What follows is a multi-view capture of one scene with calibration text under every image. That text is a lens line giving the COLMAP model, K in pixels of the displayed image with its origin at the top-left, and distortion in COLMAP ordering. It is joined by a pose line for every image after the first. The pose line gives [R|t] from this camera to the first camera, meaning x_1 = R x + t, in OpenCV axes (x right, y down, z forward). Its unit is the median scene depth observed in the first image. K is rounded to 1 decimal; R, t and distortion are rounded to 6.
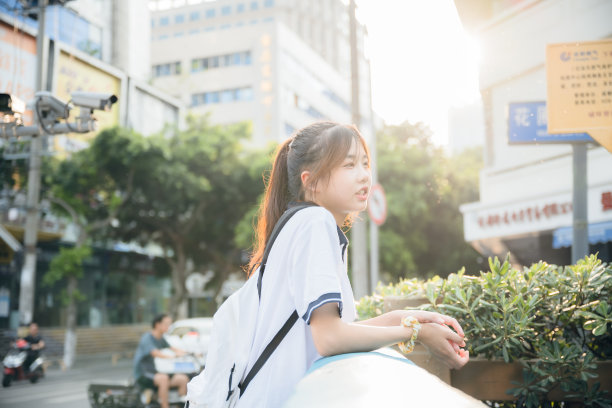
lens RADIAL K [[757.2, 0, 306.0], [0, 757.2, 204.0], [0, 0, 1]] dist [0.014703, 0.018387]
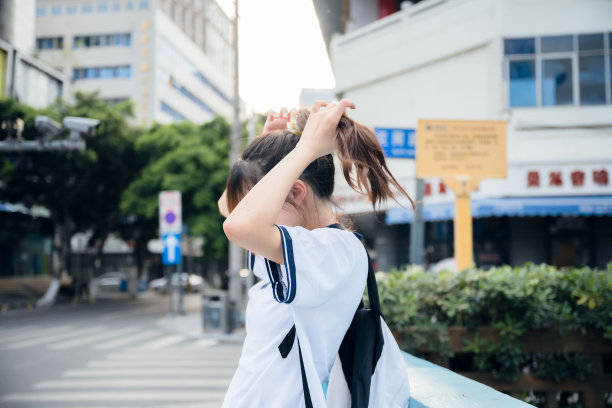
lens RADIAL K [[697.6, 0, 306.0], [0, 697.6, 204.0], [0, 0, 1]] dist [0.006614, 0.007953]
pose [[0.973715, 0.027004, 0.226164, -0.052373], [-0.041737, 0.997288, 0.060619, -0.028062], [-0.223914, -0.068465, 0.972201, -0.079134]]
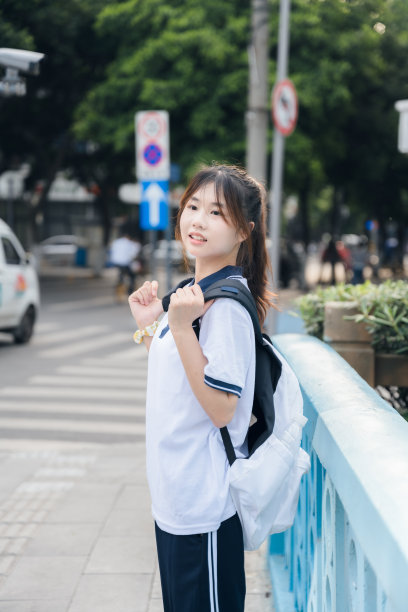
lens RADIAL K [[1317.4, 0, 178.3], [0, 1317.4, 306.2], [0, 0, 1]] dist [0.593148, 0.065470]
pose [[0.998513, 0.021358, 0.050157, -0.049072], [-0.032400, 0.972432, 0.230925, -0.073392], [-0.043842, -0.232206, 0.971678, -0.220297]]
